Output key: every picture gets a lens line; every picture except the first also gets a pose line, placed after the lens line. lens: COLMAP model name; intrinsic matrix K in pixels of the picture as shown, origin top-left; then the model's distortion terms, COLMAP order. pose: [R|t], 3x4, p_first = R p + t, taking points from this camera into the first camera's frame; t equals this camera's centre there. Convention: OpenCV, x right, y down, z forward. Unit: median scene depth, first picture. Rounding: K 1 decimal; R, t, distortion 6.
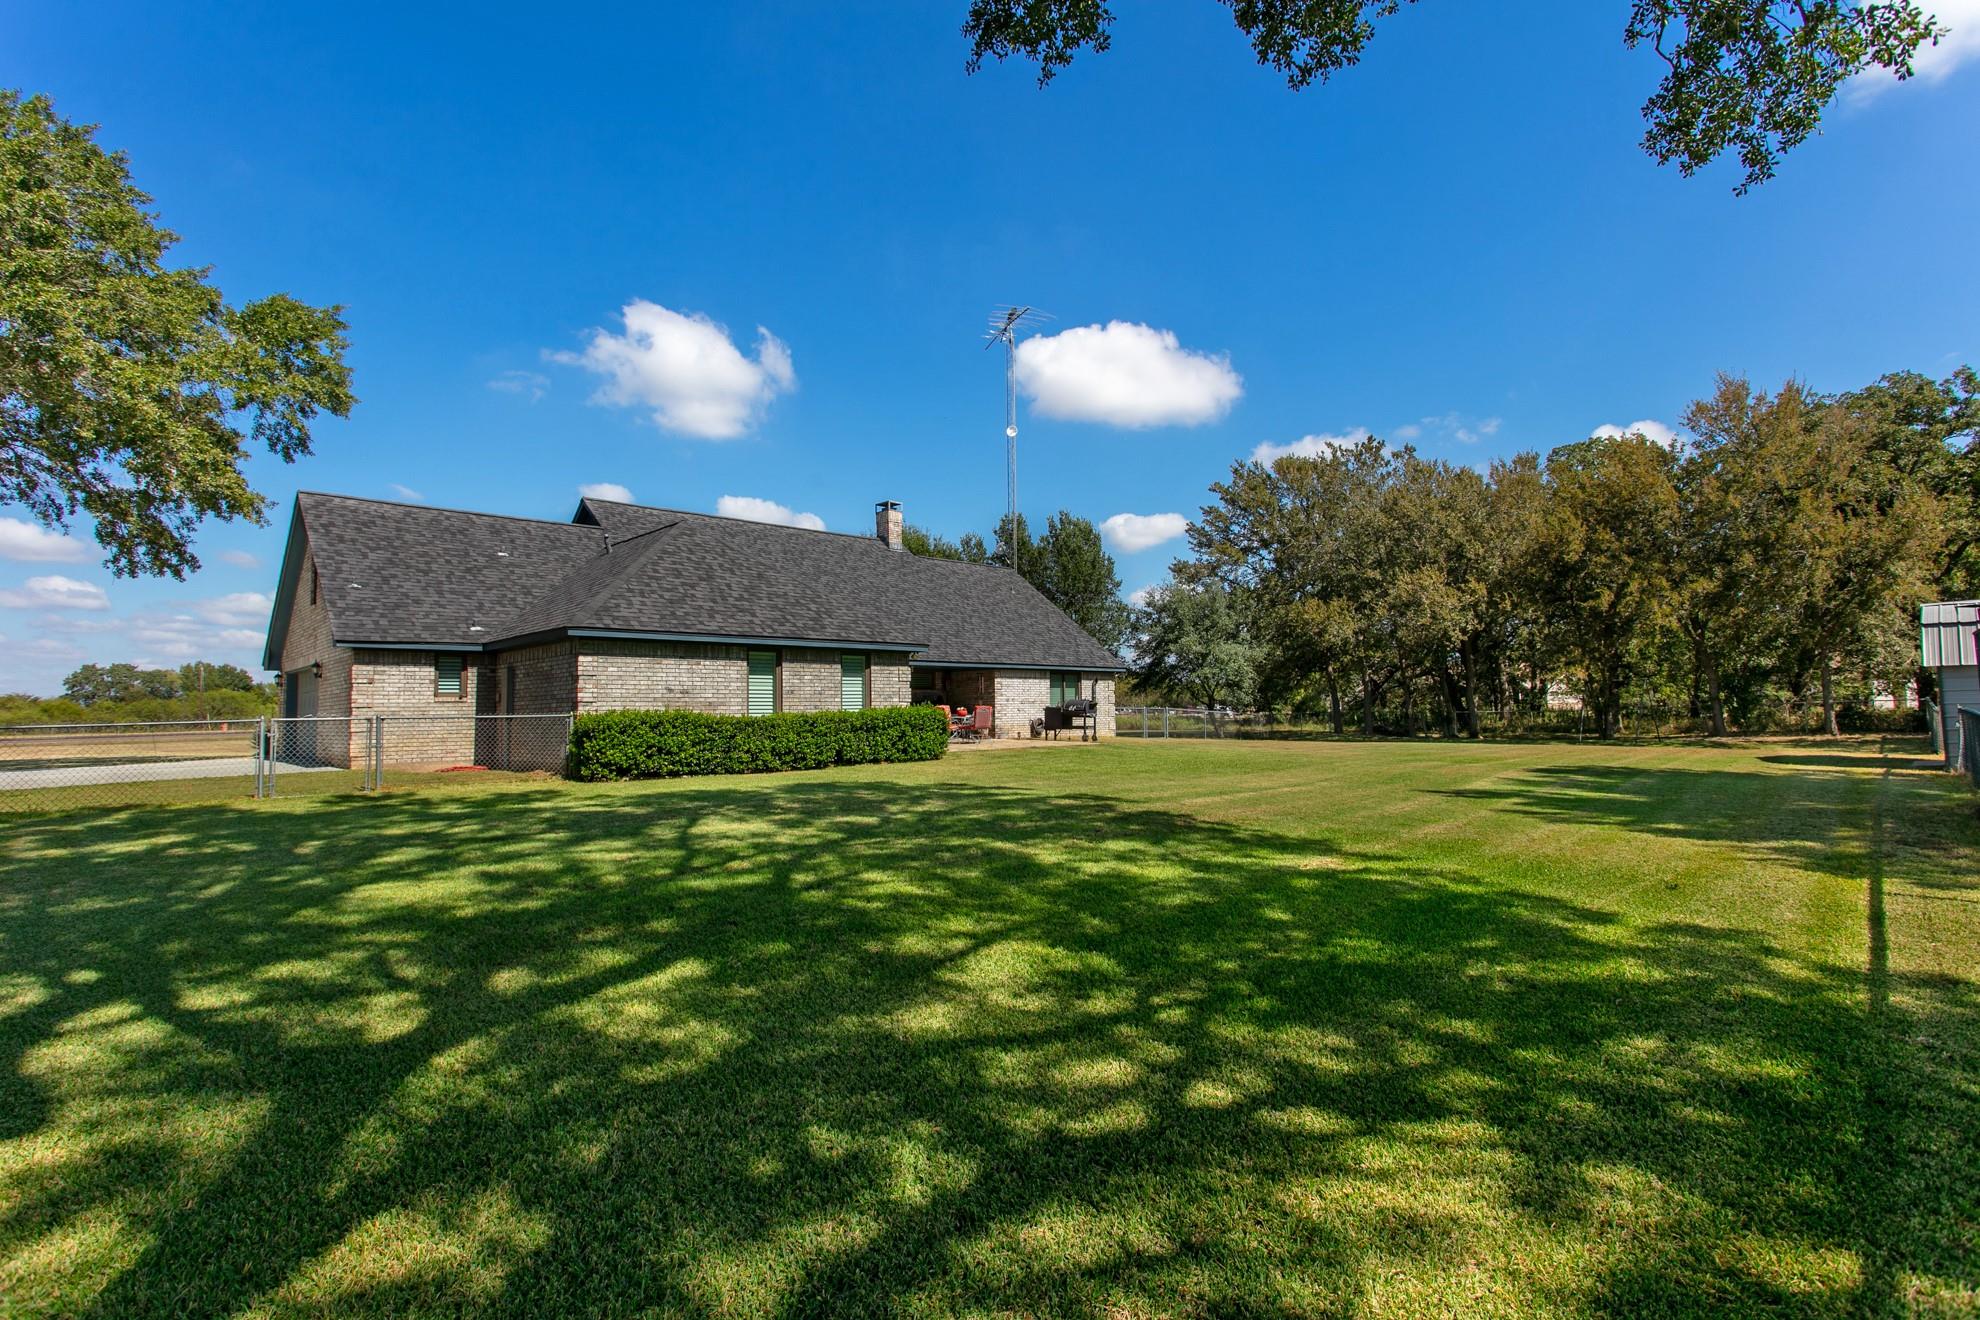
lens RADIAL K [[943.5, 0, 990.0], [0, 943.5, 660.0], [0, 0, 1]] dist [0.000980, 0.000095]
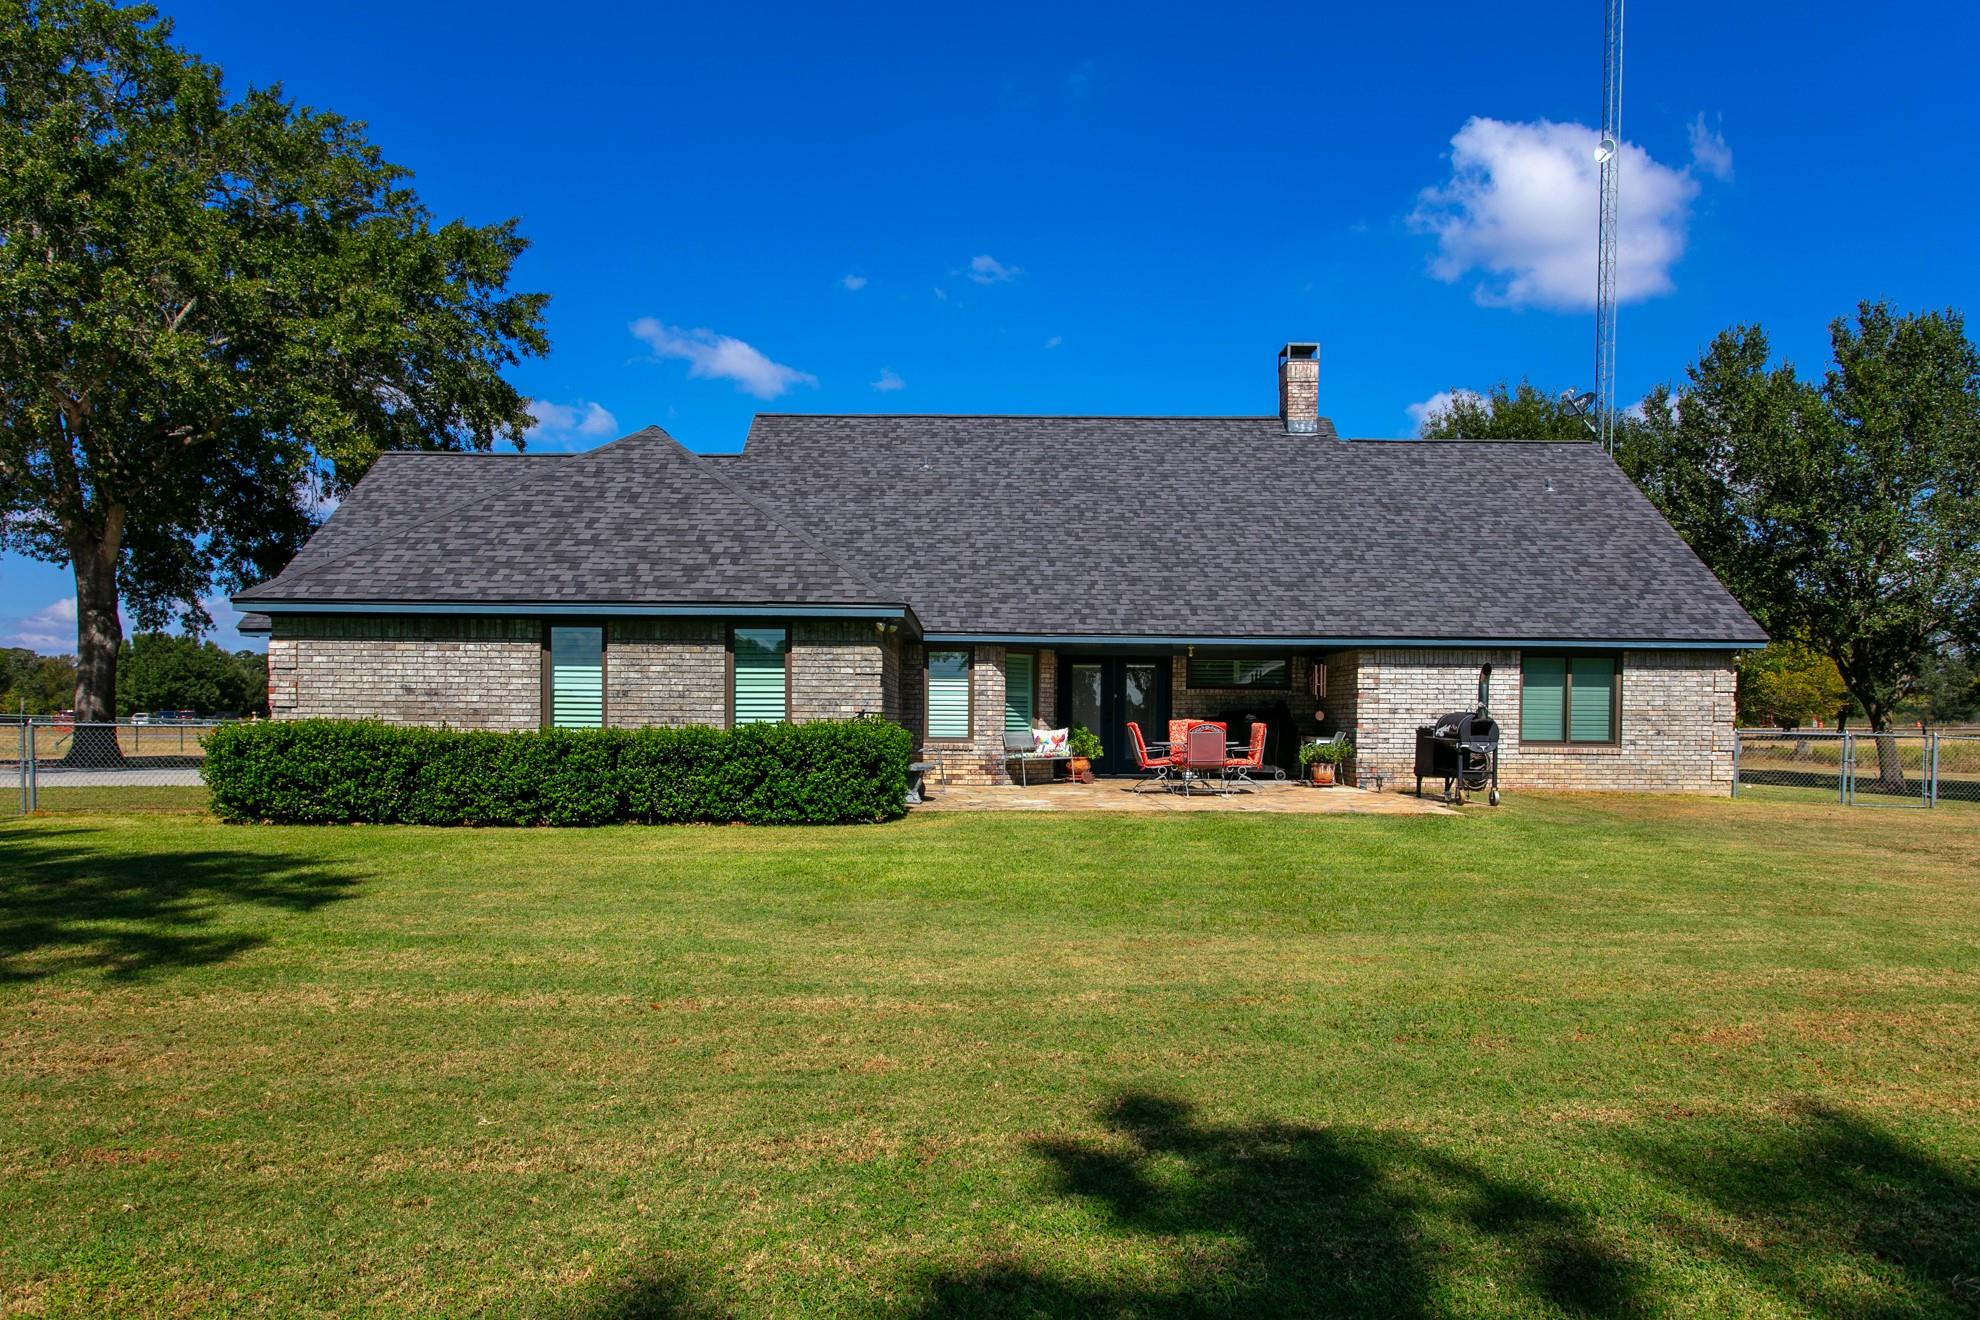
lens RADIAL K [[1339.9, 0, 990.0], [0, 1339.9, 660.0], [0, 0, 1]] dist [-0.000369, 0.000409]
pose [[0.718736, -0.013205, -0.695158, 0.494596], [0.020390, 0.999790, 0.002090, 0.014530], [0.694984, -0.015677, 0.718854, 0.508068]]
